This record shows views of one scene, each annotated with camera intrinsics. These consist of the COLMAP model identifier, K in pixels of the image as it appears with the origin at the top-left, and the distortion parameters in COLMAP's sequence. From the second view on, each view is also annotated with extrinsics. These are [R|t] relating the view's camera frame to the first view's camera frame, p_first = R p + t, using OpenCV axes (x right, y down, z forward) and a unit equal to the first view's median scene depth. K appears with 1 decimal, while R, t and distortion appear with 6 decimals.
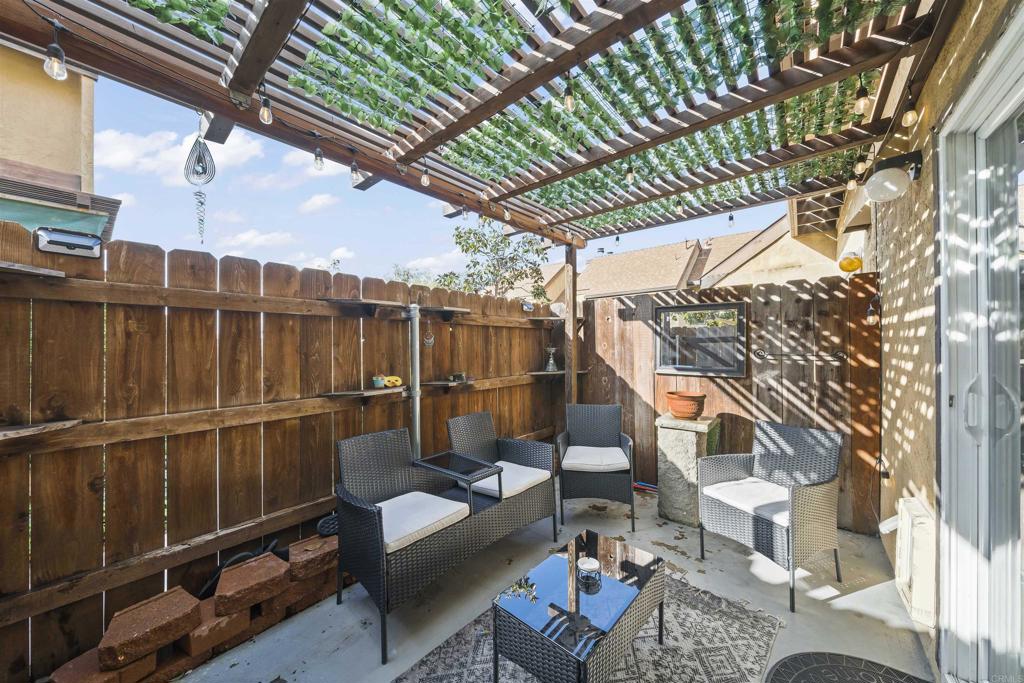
lens RADIAL K [[359.5, 0, 512.0], [0, 359.5, 341.5], [0, 0, 1]] dist [-0.009128, -0.000041]
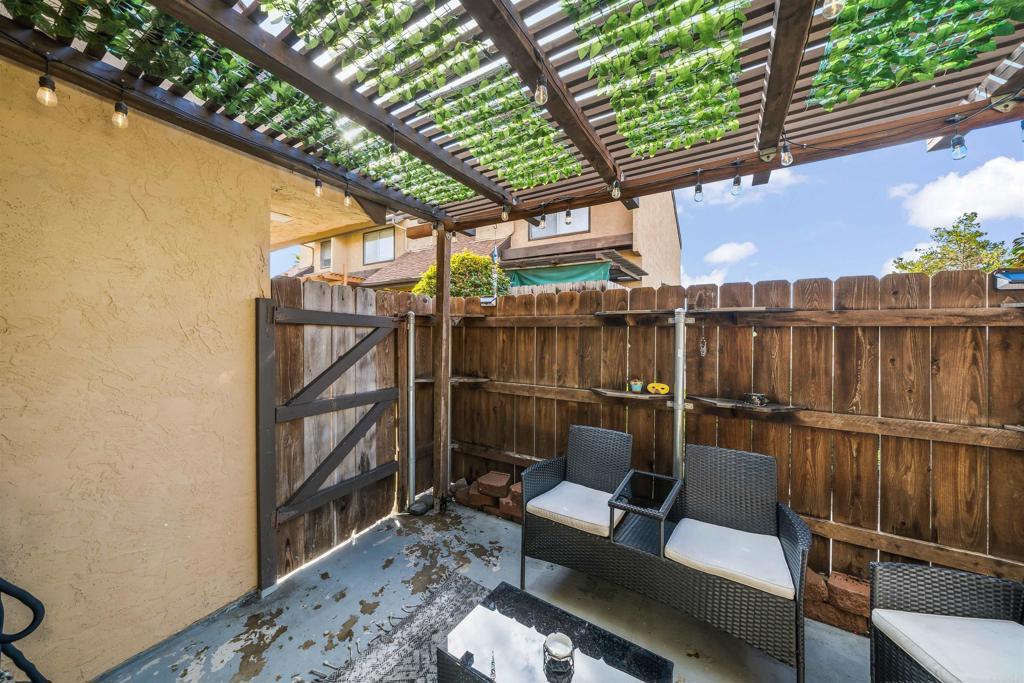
lens RADIAL K [[350.7, 0, 512.7], [0, 350.7, 331.4], [0, 0, 1]] dist [-0.007666, 0.000098]
pose [[0.146331, 0.002353, -0.989233, 0.705695], [0.001323, 0.999996, 0.002574, -0.061898], [0.989235, -0.001685, 0.146327, 0.571086]]
